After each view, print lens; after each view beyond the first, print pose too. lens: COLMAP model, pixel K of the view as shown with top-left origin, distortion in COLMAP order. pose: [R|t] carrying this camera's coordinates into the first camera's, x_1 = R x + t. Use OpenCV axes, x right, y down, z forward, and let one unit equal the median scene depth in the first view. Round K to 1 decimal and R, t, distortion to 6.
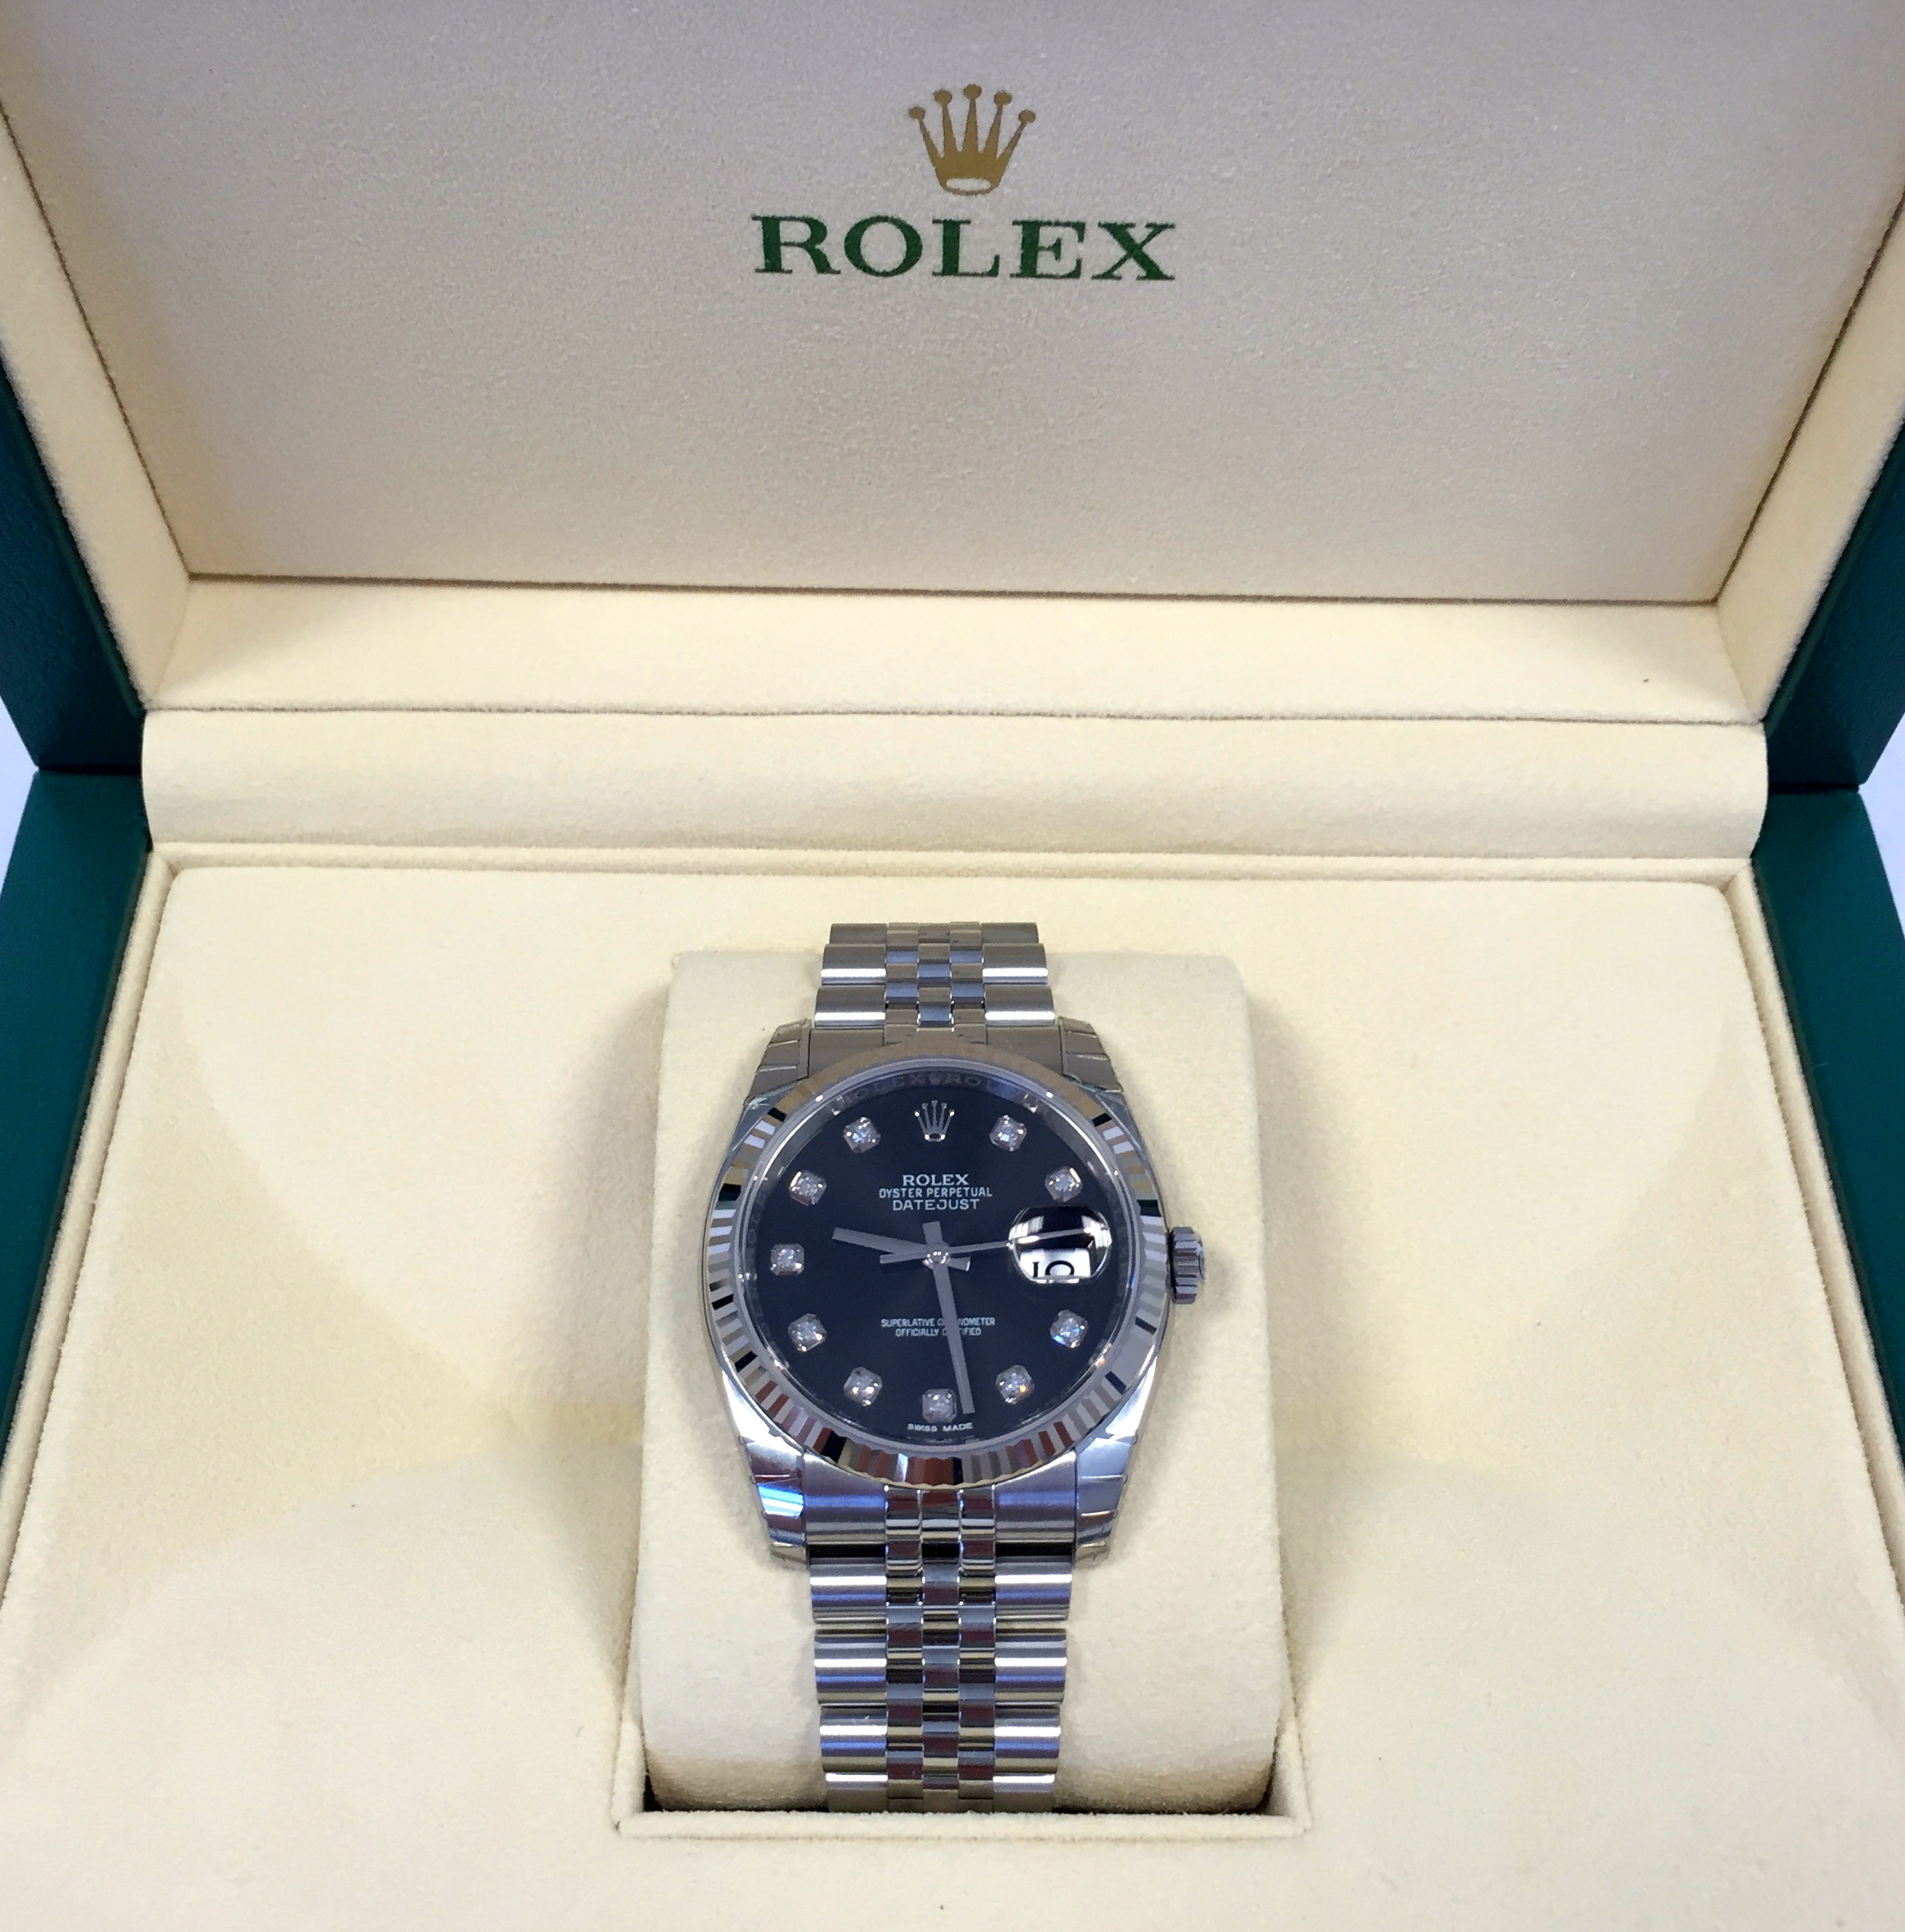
lens RADIAL K [[2376.8, 0, 952.5], [0, 2376.8, 966.0], [0, 0, 1]] dist [0.023898, 0.033659]
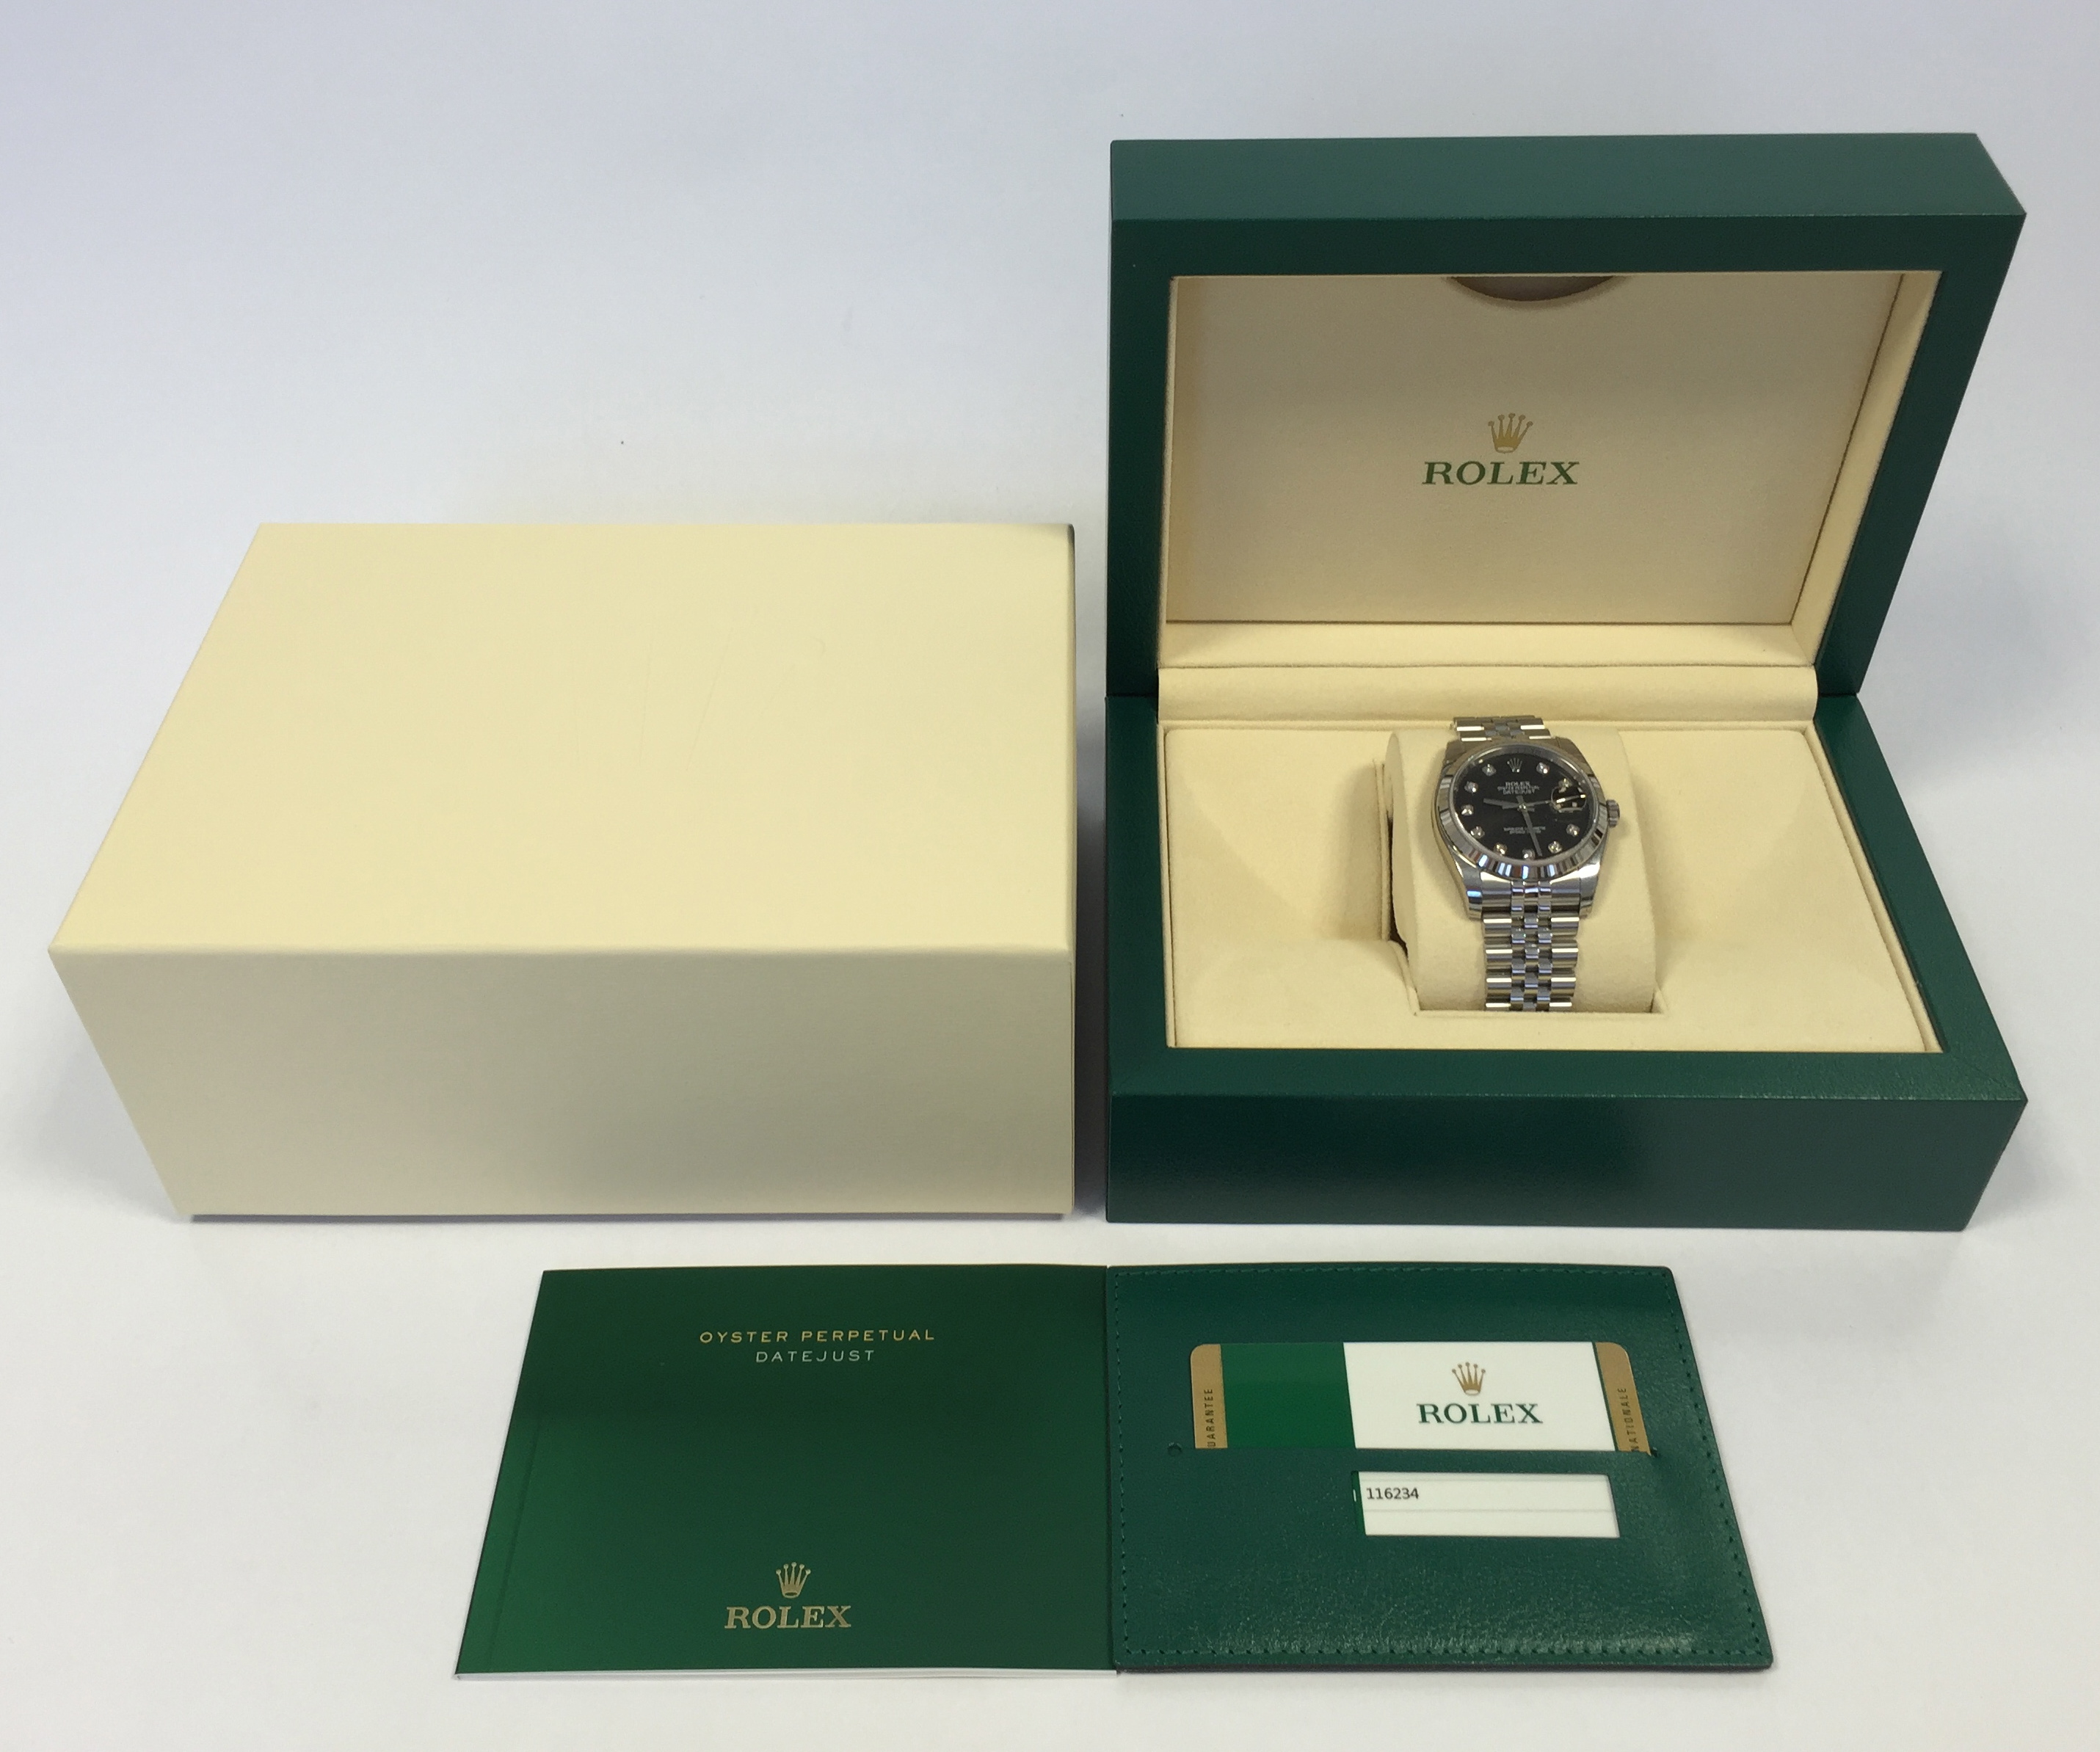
lens RADIAL K [[2071.7, 0, 1050.0], [0, 2071.7, 876.0], [0, 0, 1]] dist [-0.002657, -0.002399]
pose [[0.998986, -0.014011, -0.042778, -0.443130], [0.005304, 0.980346, -0.197215, 0.657586], [0.044700, 0.196788, 0.979427, -1.340511]]
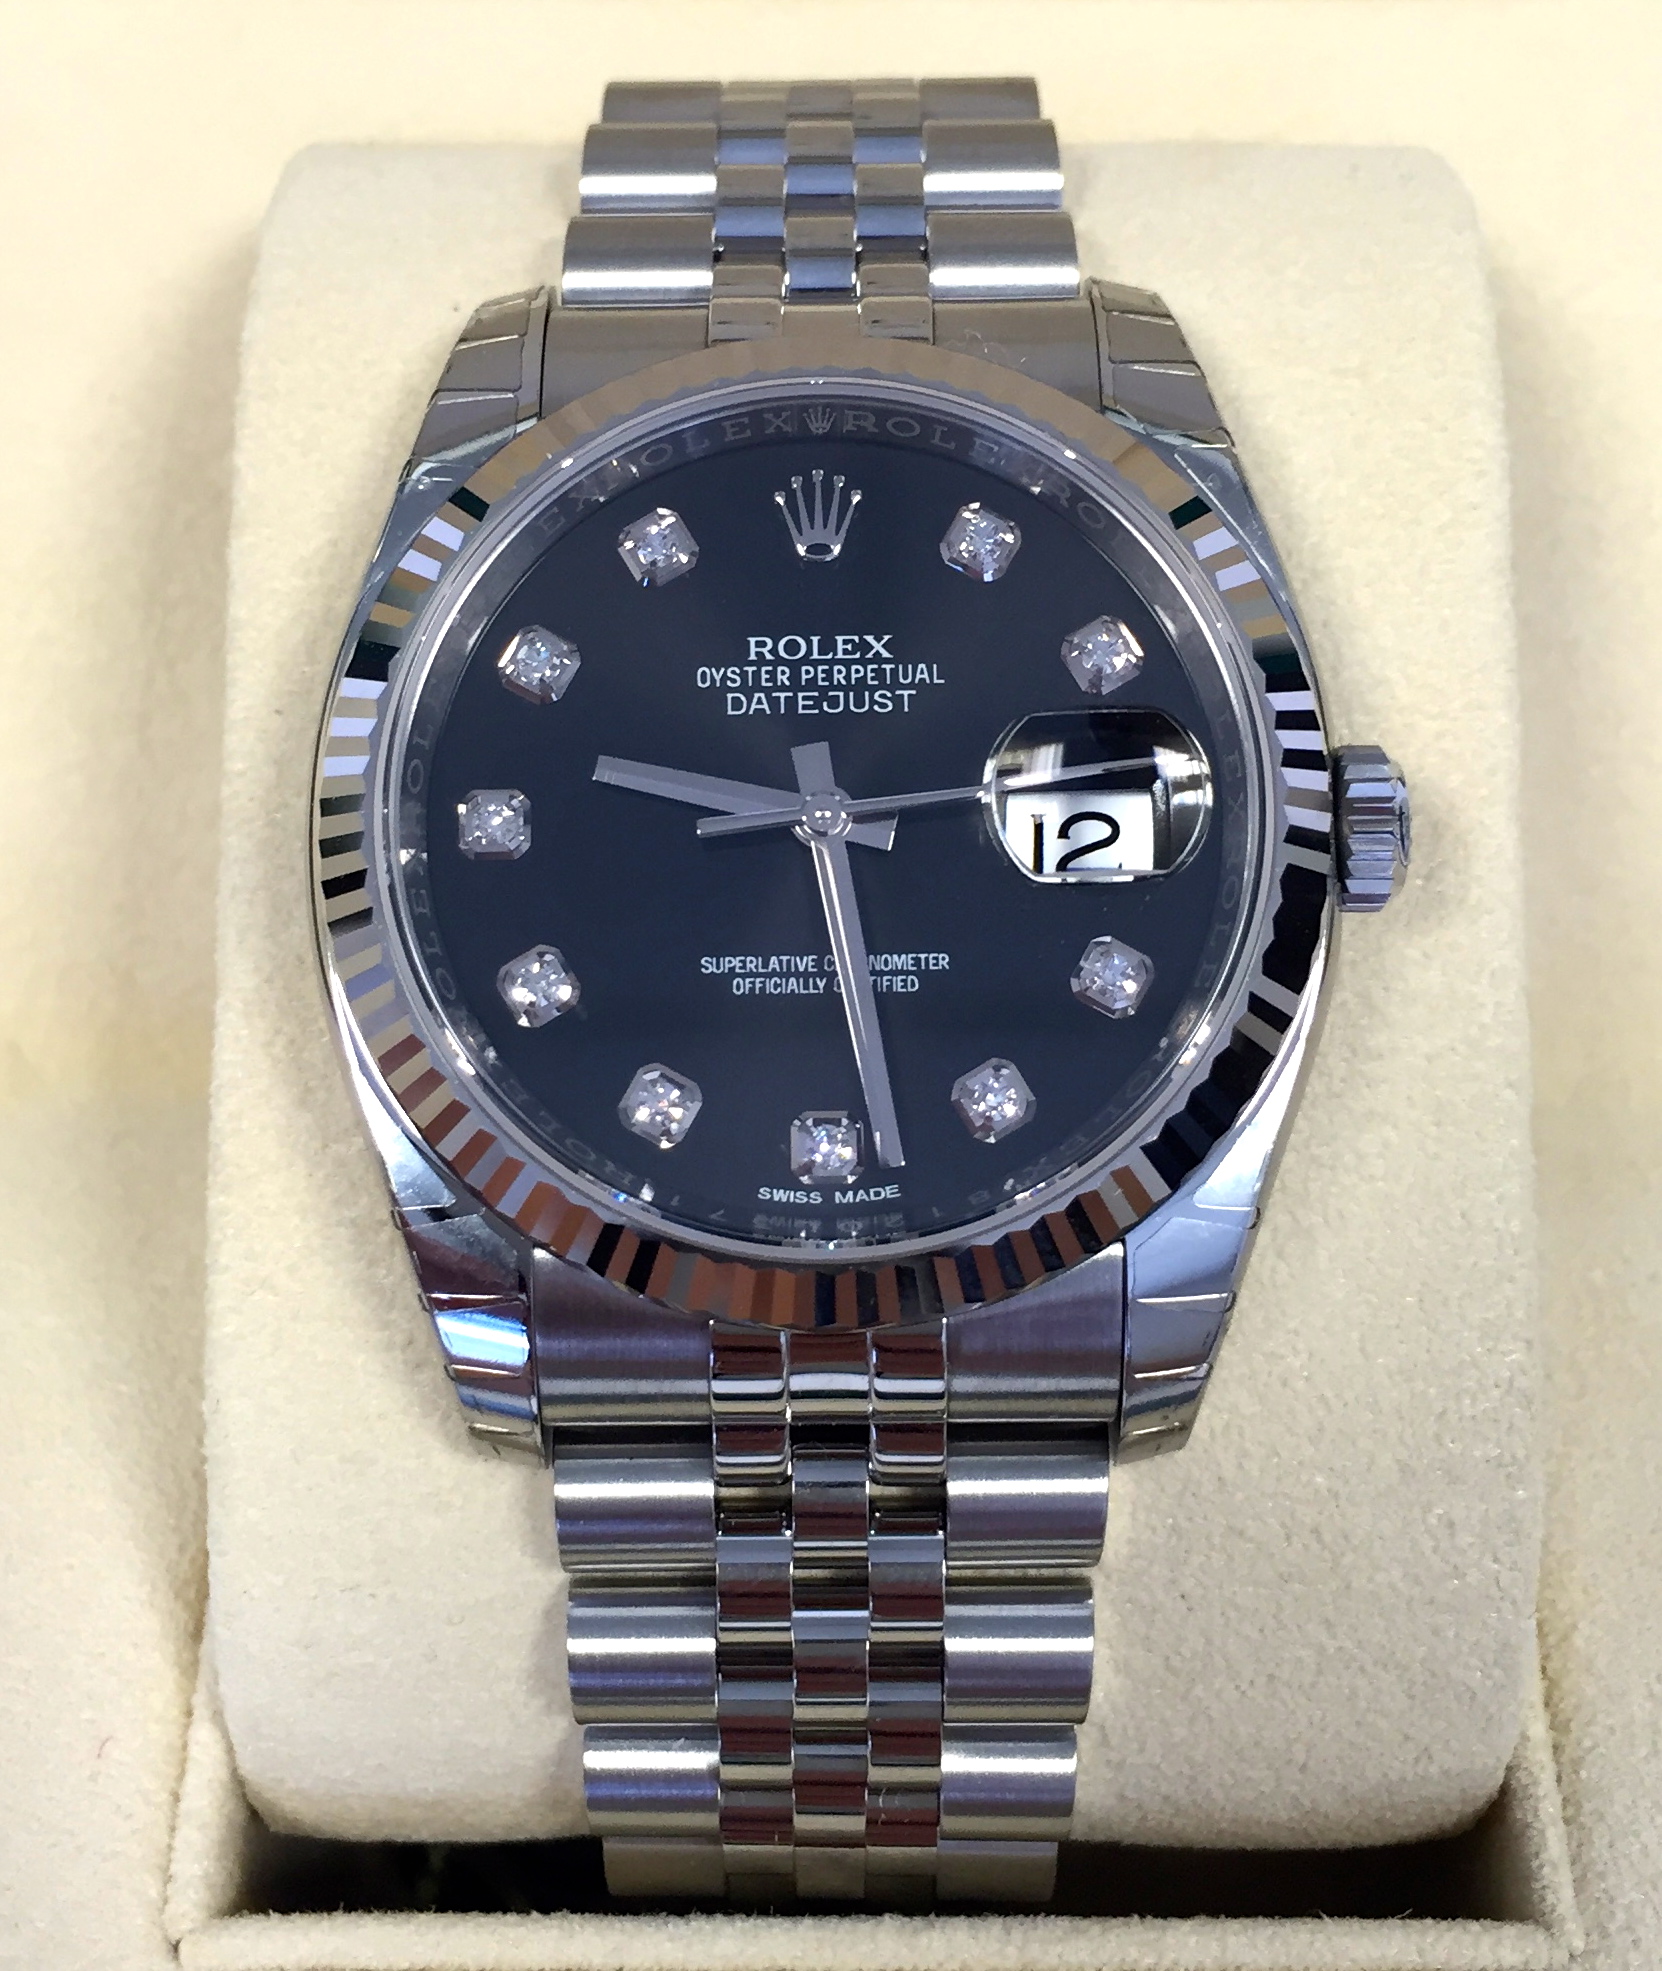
lens RADIAL K [[3491.1, 0, 725.1], [0, 3491.1, 948.3], [0, 0, 1]] dist [0.029926, 0.139897]
pose [[0.999272, 0.002642, -0.038054, 0.000308], [0.005451, 0.977472, 0.210995, 0.005117], [0.037754, -0.211048, 0.976746, 0.327102]]
